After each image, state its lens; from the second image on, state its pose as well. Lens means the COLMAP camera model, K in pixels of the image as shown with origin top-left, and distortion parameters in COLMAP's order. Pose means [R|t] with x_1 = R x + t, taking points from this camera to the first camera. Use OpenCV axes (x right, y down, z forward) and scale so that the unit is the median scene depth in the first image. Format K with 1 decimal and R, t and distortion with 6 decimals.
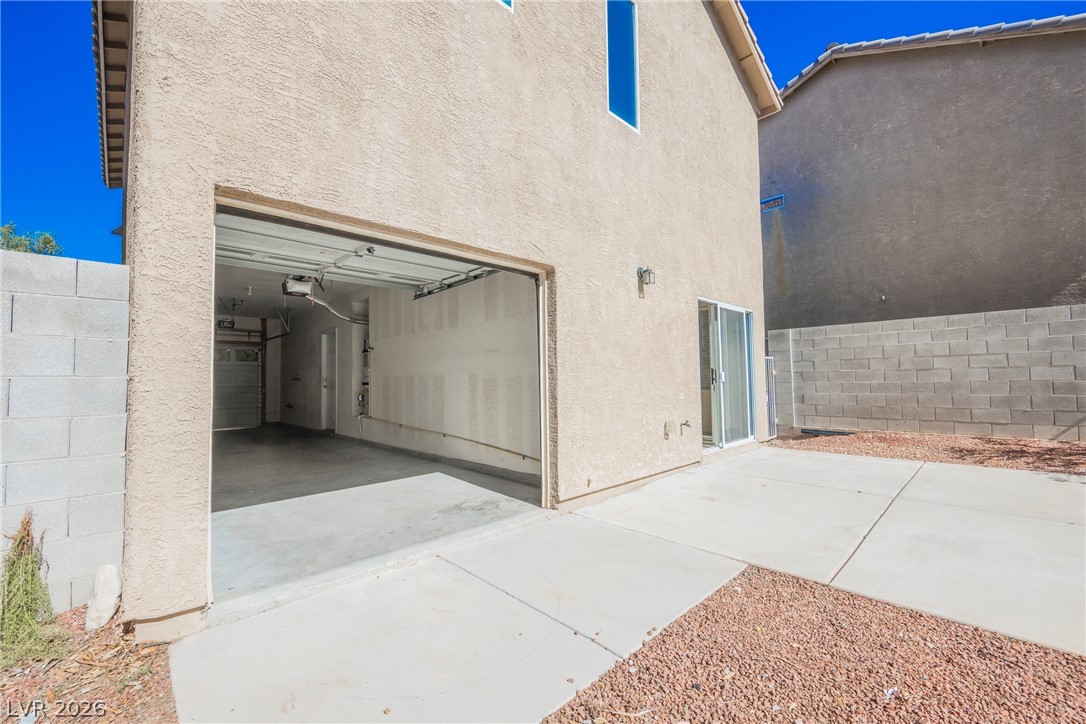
lens RADIAL K [[442.1, 0, 543.9], [0, 442.1, 362.9], [0, 0, 1]] dist [-0.000988, -0.000018]
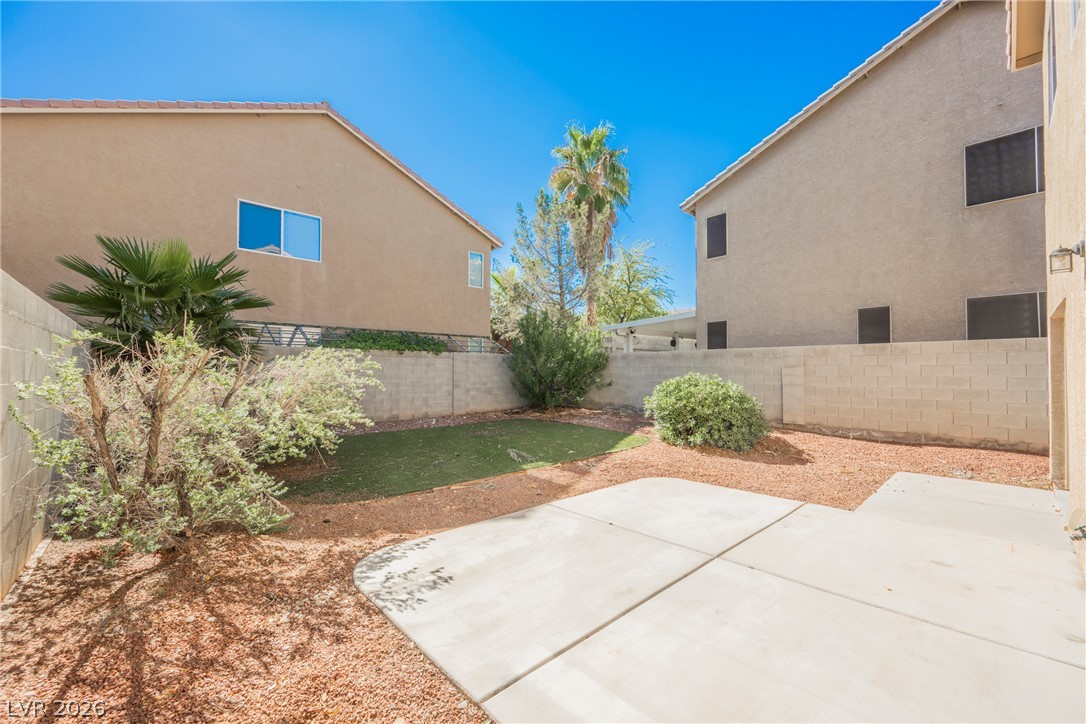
lens RADIAL K [[428.2, 0, 549.1], [0, 428.2, 362.3], [0, 0, 1]] dist [0.002279, 0.000235]
pose [[-0.999706, 0.019172, 0.014873, 0.661065], [0.018244, 0.998021, -0.060178, -0.018065], [-0.015997, -0.059889, -0.998077, 1.117887]]
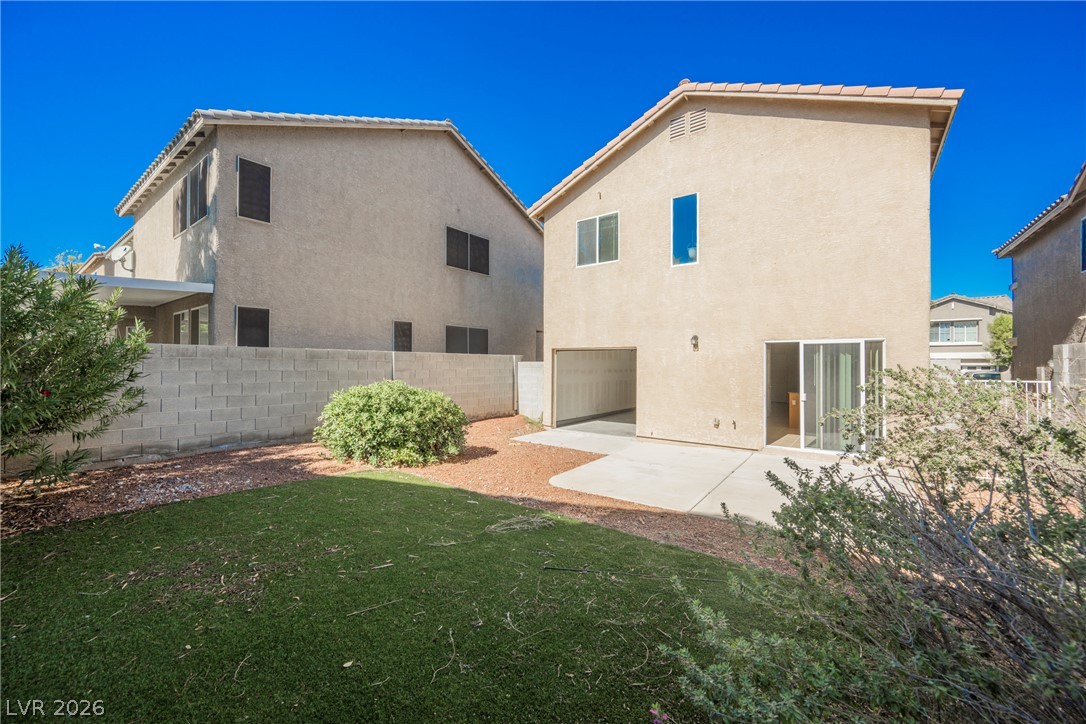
lens RADIAL K [[422.3, 0, 540.9], [0, 422.3, 362.7], [0, 0, 1]] dist [-0.001949, 0.000051]
pose [[0.146047, 0.013006, -0.989192, 1.364252], [0.032433, 0.999313, 0.017928, -0.106291], [0.988746, -0.034700, 0.145525, 0.042877]]
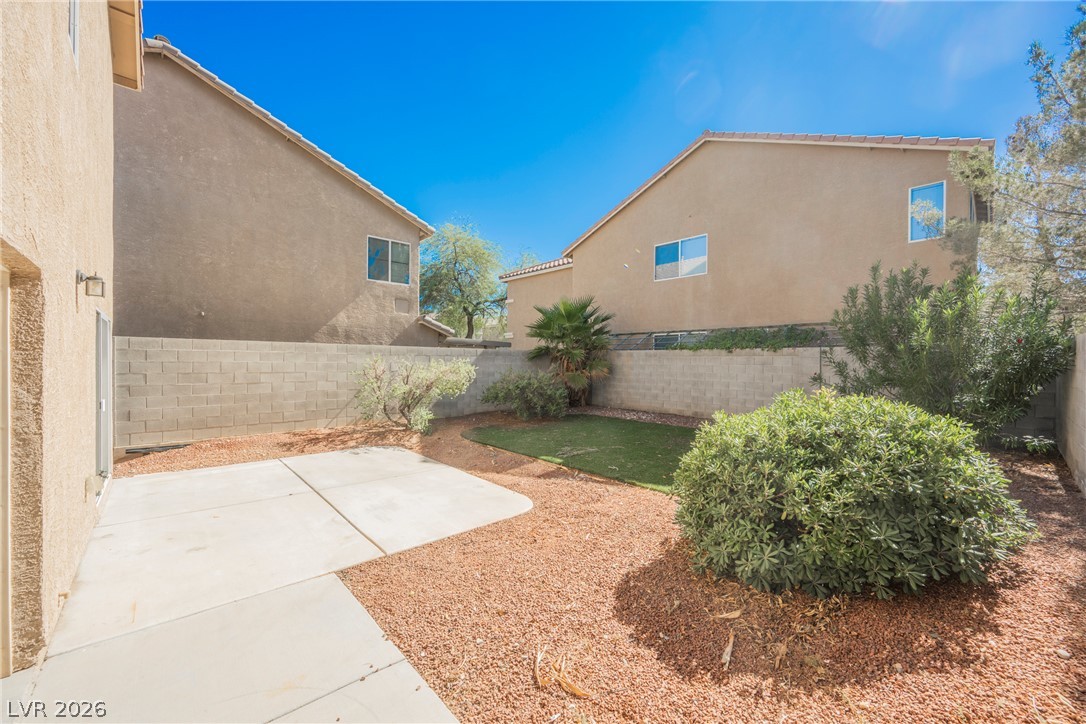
lens RADIAL K [[425.6, 0, 544.8], [0, 425.6, 363.8], [0, 0, 1]] dist [0.000402, 0.000014]
pose [[0.026069, 0.012445, 0.999583, -0.310447], [-0.047847, 0.998792, -0.011188, -0.065787], [-0.998514, -0.047535, 0.026633, 0.161647]]
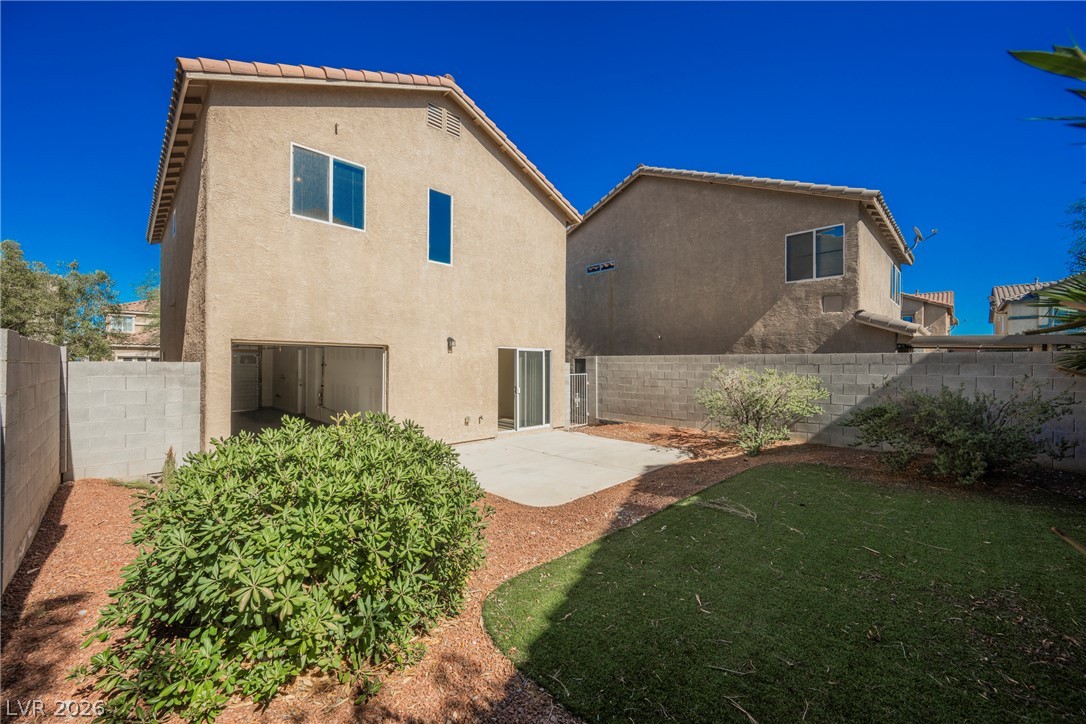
lens RADIAL K [[423.5, 0, 544.6], [0, 423.5, 364.1], [0, 0, 1]] dist [-0.000127, 0.000010]
pose [[0.999685, 0.020917, 0.013870, 0.428869], [-0.021447, 0.999000, 0.039221, -0.126247], [-0.013036, -0.039506, 0.999134, -0.607222]]
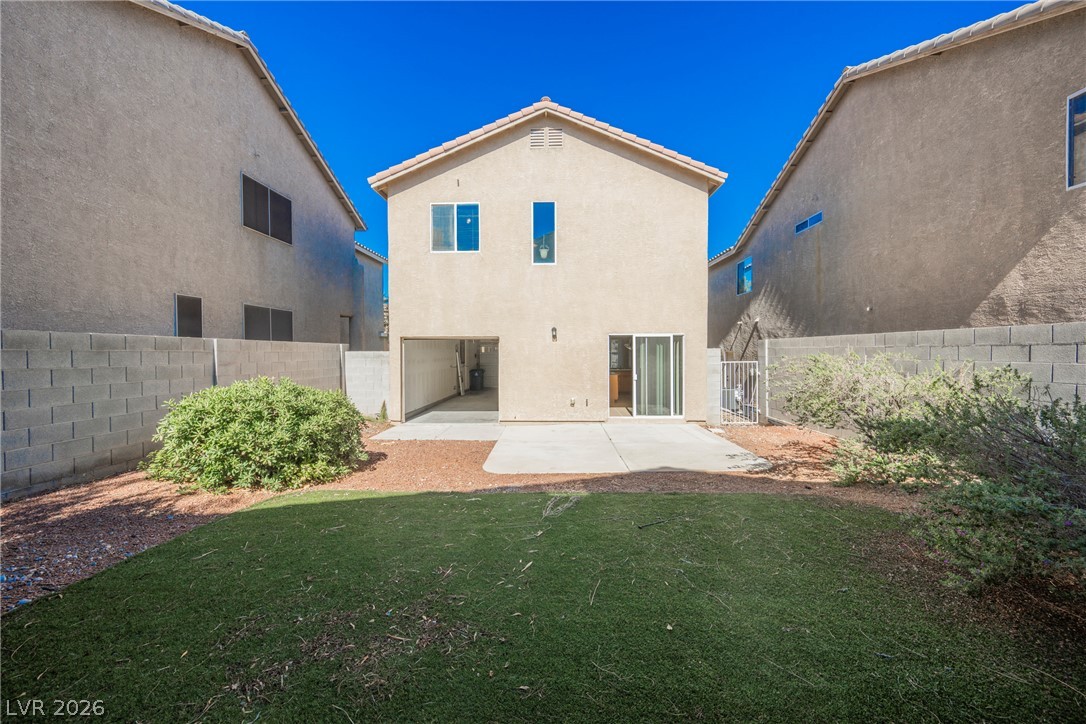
lens RADIAL K [[429.8, 0, 542.4], [0, 429.8, 361.0], [0, 0, 1]] dist [-0.000813, -0.000115]
pose [[0.694326, 0.027753, -0.719125, 1.209595], [0.021398, 0.998018, 0.059177, -0.124085], [0.719342, -0.056476, 0.692356, -0.375746]]
